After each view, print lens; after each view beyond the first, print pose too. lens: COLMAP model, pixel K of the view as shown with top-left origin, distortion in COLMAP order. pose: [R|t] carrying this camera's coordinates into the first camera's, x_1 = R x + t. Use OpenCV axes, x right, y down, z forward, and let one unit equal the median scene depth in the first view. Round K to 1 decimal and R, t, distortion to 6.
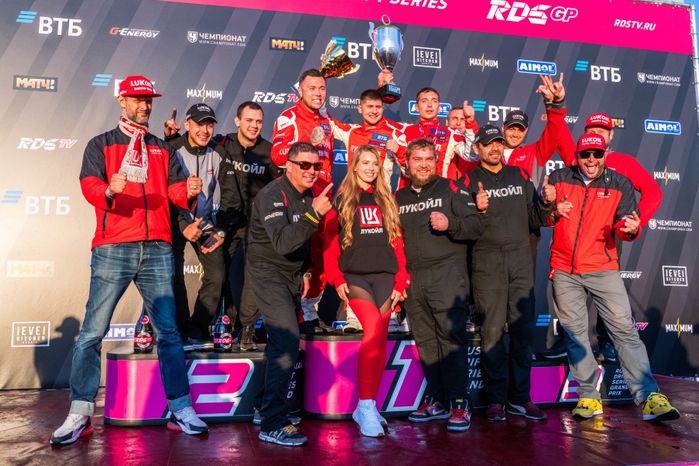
lens RADIAL K [[575.0, 0, 338.2], [0, 575.0, 205.6], [0, 0, 1]] dist [-0.034724, 0.045548]
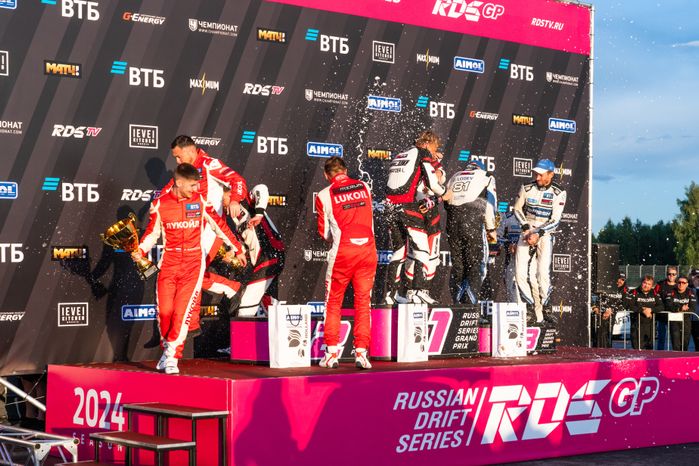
lens RADIAL K [[1255.8, 0, 350.9], [0, 1255.8, 251.8], [0, 0, 1]] dist [0.020819, 0.000000]
pose [[0.899917, 0.011365, 0.435913, -0.863706], [-0.066951, 0.991409, 0.112368, -0.148958], [-0.430891, -0.130306, 0.892946, -1.025226]]
